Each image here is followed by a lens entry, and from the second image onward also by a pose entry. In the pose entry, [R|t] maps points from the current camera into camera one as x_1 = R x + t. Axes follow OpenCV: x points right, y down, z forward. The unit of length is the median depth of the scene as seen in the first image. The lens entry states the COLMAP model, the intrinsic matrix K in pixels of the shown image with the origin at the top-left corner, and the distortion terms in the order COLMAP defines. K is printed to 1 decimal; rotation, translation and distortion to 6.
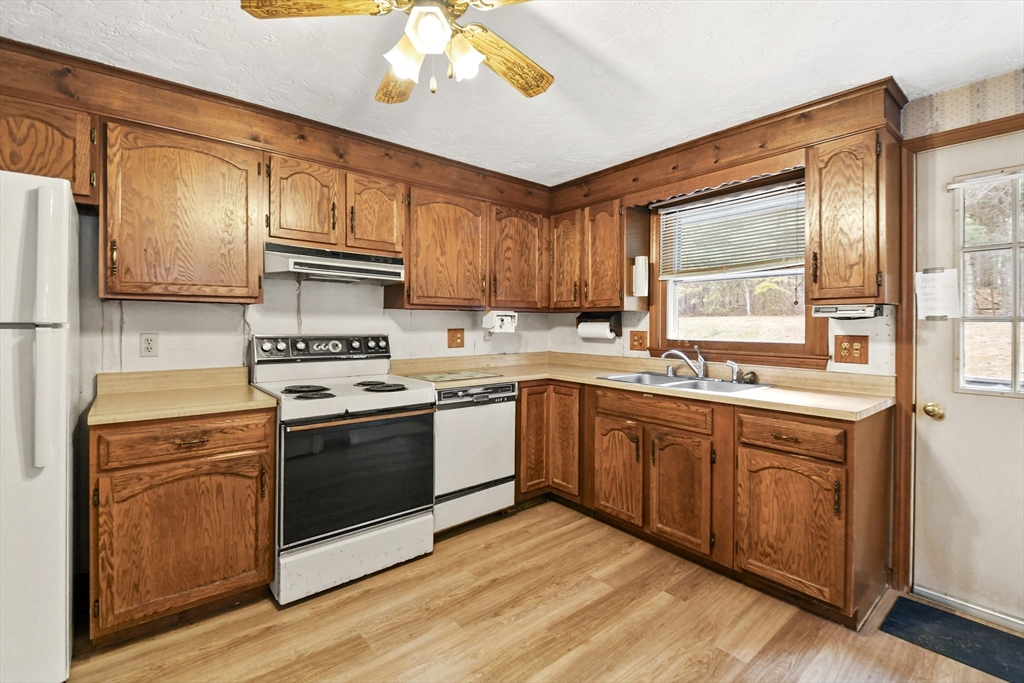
lens RADIAL K [[457.6, 0, 505.6], [0, 457.6, 327.5], [0, 0, 1]] dist [0.036602, -0.022086]
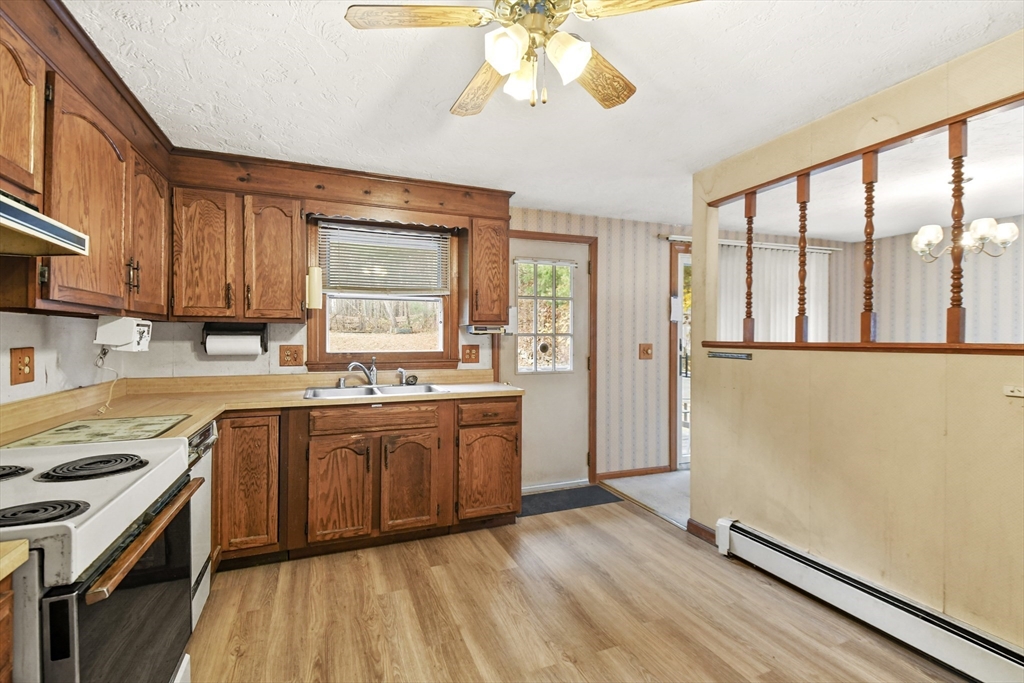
lens RADIAL K [[450.7, 0, 505.7], [0, 450.7, 339.5], [0, 0, 1]] dist [0.030821, -0.021010]
pose [[0.298787, -0.008014, 0.954286, -0.569363], [0.006883, 0.999957, 0.006242, -0.007842], [-0.954295, 0.004703, 0.298829, 0.393553]]
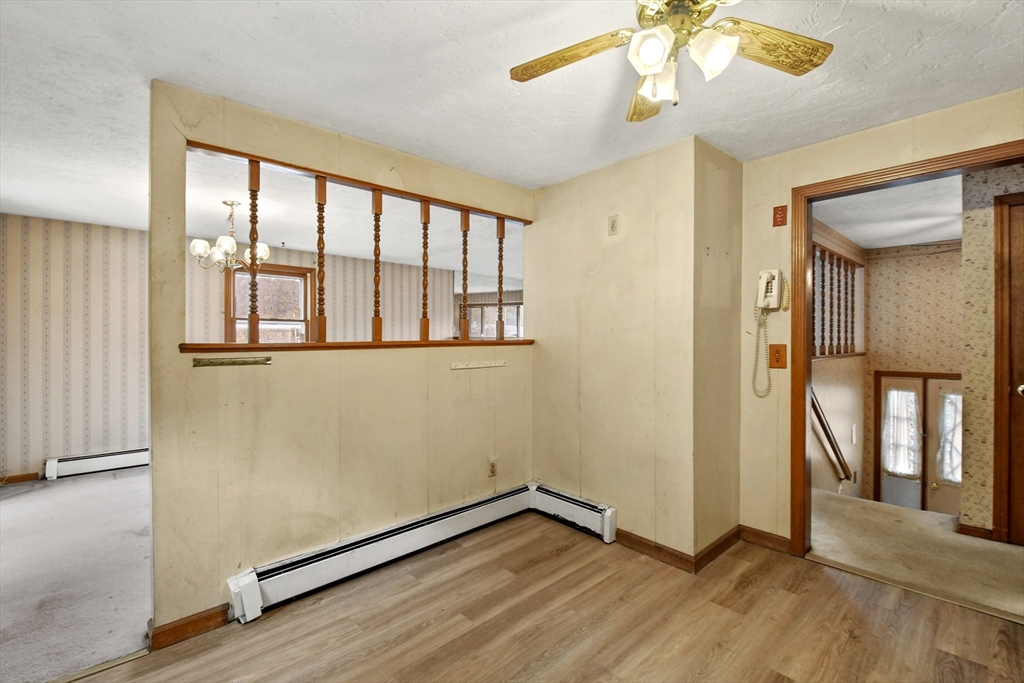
lens RADIAL K [[442.6, 0, 499.5], [0, 442.6, 339.4], [0, 0, 1]] dist [0.001581, -0.005783]
pose [[-0.999263, 0.001547, -0.038357, 0.132843], [0.001215, 0.999962, 0.008657, -0.005277], [0.038369, 0.008604, -0.999227, 0.994913]]
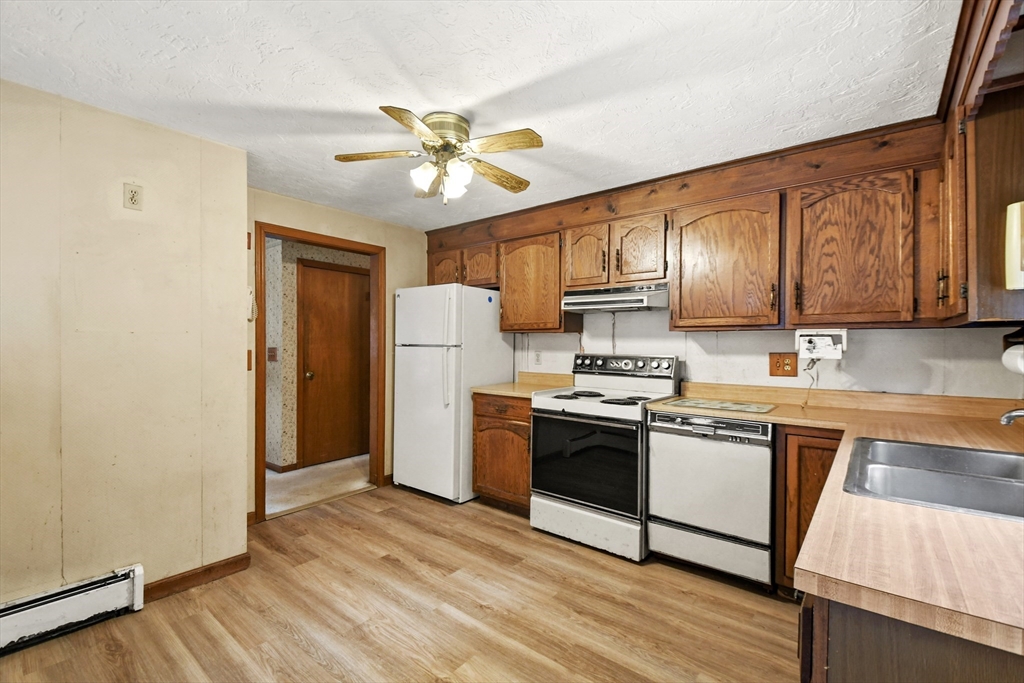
lens RADIAL K [[450.6, 0, 496.6], [0, 450.6, 348.2], [0, 0, 1]] dist [-0.000526, -0.000608]
pose [[0.179963, 0.007574, -0.983644, 0.746393], [-0.012454, 0.999908, 0.005421, -0.004180], [0.983595, 0.011274, 0.180041, 0.461994]]
